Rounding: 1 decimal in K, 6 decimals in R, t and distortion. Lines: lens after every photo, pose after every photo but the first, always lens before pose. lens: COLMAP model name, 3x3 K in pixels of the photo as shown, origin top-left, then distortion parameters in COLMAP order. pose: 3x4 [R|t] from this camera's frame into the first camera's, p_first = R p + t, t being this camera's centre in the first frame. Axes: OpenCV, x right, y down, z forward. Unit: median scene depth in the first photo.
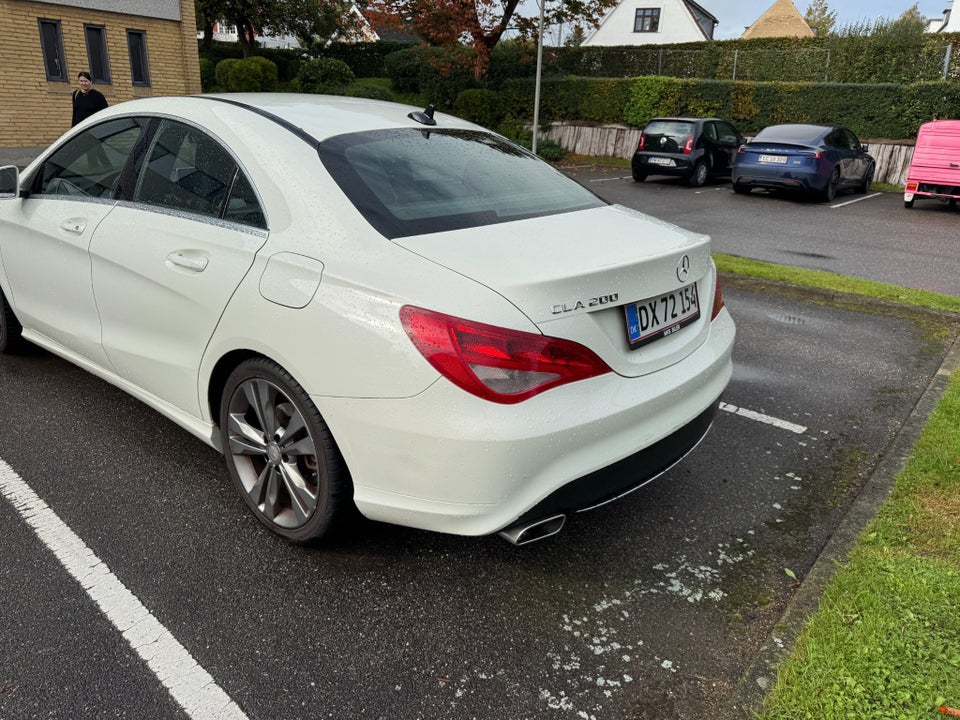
lens RADIAL K [[699.5, 0, 479.9], [0, 699.5, 358.3], [0, 0, 1]] dist [0.009628, -0.017283]
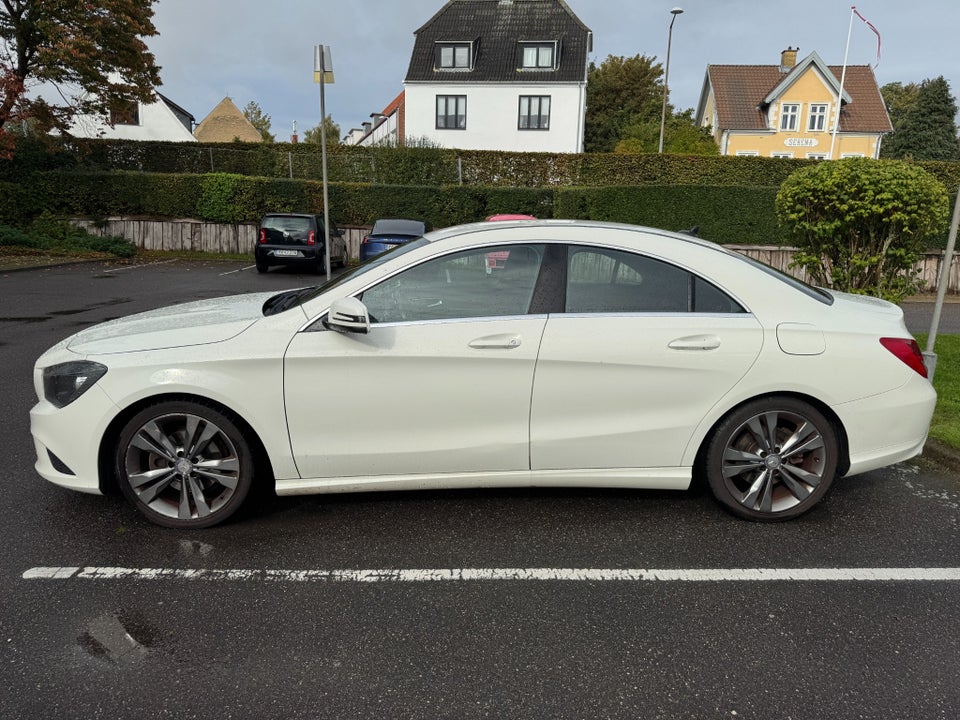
lens RADIAL K [[699.5, 0, 479.6], [0, 699.5, 354.6], [0, 0, 1]] dist [0.009628, -0.017283]
pose [[0.733108, -0.145523, 0.664361, -0.189713], [0.225047, 0.973717, -0.035049, -0.019082], [-0.641800, 0.175207, 0.746589, 0.028109]]
